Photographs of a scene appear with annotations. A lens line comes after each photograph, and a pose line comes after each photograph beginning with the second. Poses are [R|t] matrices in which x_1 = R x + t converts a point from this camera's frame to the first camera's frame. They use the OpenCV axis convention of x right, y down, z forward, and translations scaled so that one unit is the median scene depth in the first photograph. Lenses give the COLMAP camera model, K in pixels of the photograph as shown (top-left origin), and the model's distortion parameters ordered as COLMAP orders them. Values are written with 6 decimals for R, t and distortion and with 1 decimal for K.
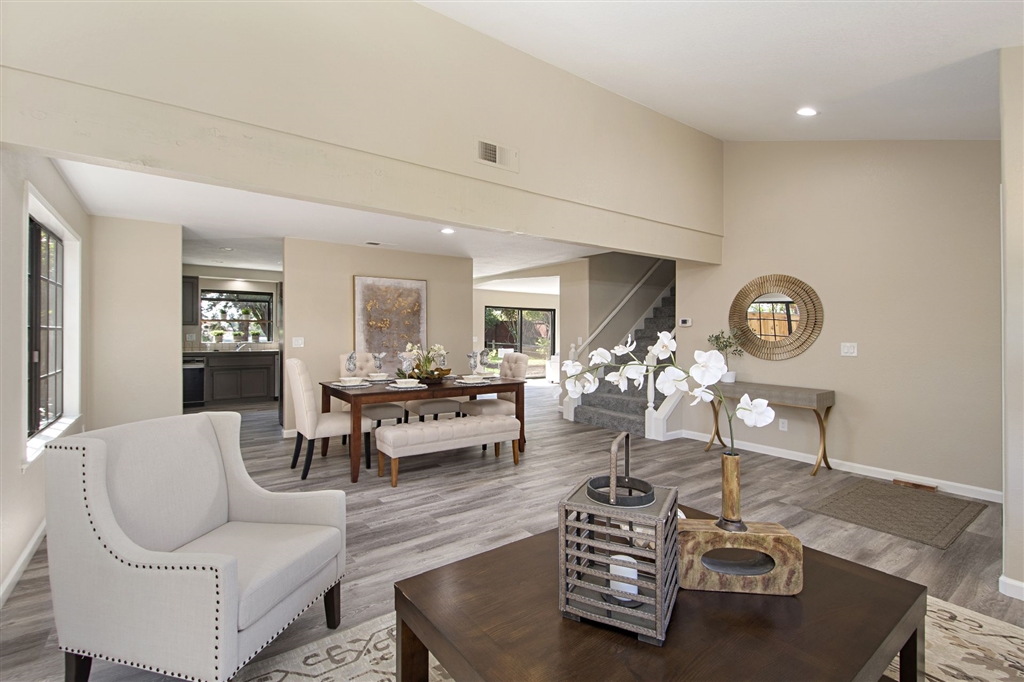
lens RADIAL K [[460.4, 0, 526.4], [0, 460.4, 337.9], [0, 0, 1]] dist [0.000520, 0.000104]
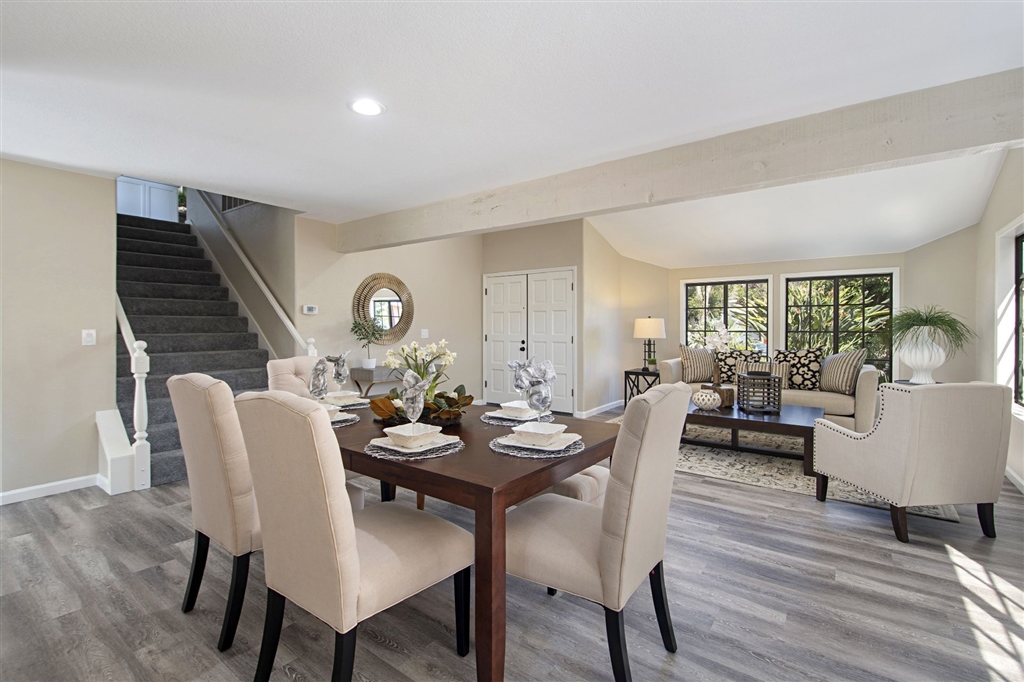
lens RADIAL K [[460.4, 0, 526.4], [0, 460.4, 337.9], [0, 0, 1]] dist [0.000520, 0.000104]
pose [[-0.306475, -0.001881, 0.951877, -1.062040], [-0.000482, 0.999998, 0.001821, 0.029319], [-0.951878, 0.000100, -0.306476, 1.593938]]
